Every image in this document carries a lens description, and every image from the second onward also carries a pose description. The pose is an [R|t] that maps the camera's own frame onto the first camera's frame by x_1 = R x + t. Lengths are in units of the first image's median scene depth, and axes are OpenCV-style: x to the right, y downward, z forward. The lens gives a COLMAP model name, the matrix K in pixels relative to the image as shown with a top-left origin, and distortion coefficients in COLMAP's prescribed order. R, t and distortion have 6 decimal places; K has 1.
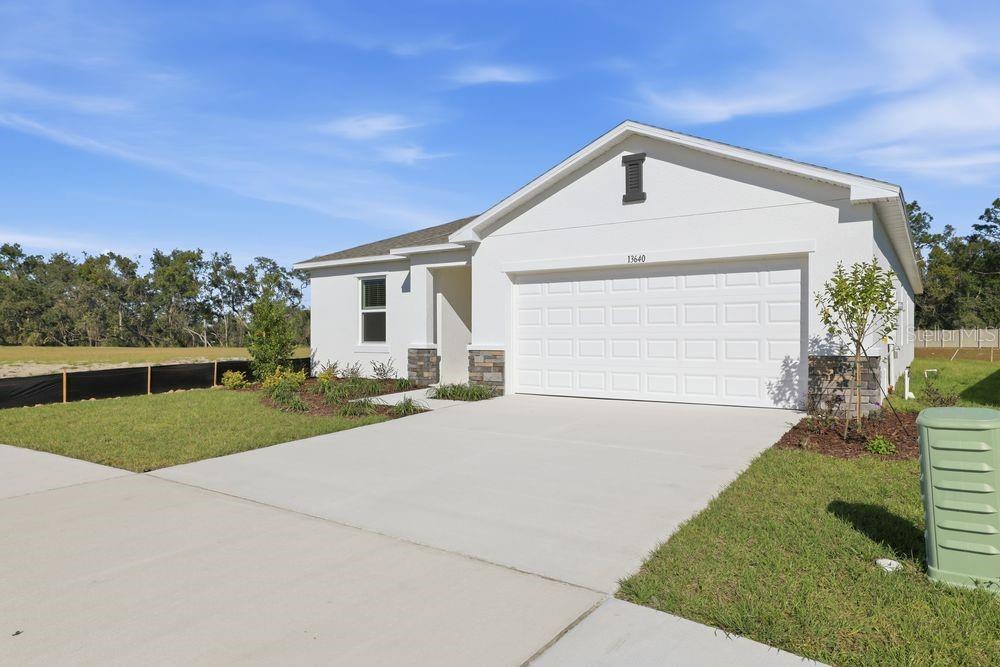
lens RADIAL K [[430.5, 0, 497.9], [0, 430.5, 331.9], [0, 0, 1]] dist [-0.047710, 0.016940]
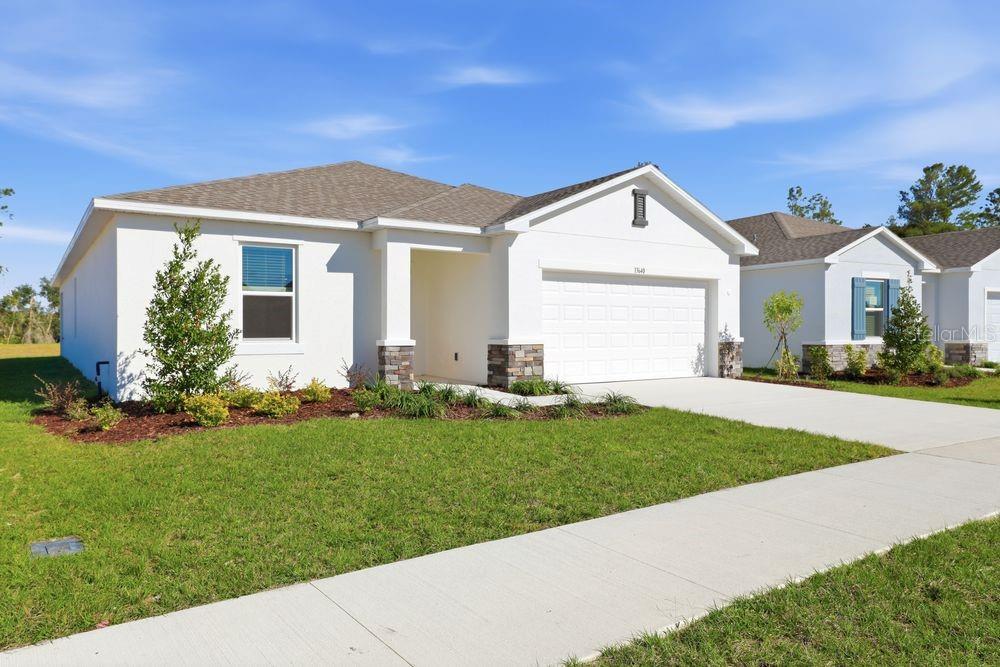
lens RADIAL K [[437.0, 0, 501.4], [0, 437.0, 326.1], [0, 0, 1]] dist [-0.039684, 0.017082]
pose [[0.670722, 0.007864, 0.741667, -0.835435], [-0.007961, 0.999963, -0.003403, 0.004162], [-0.741666, -0.003622, 0.670759, 0.382635]]
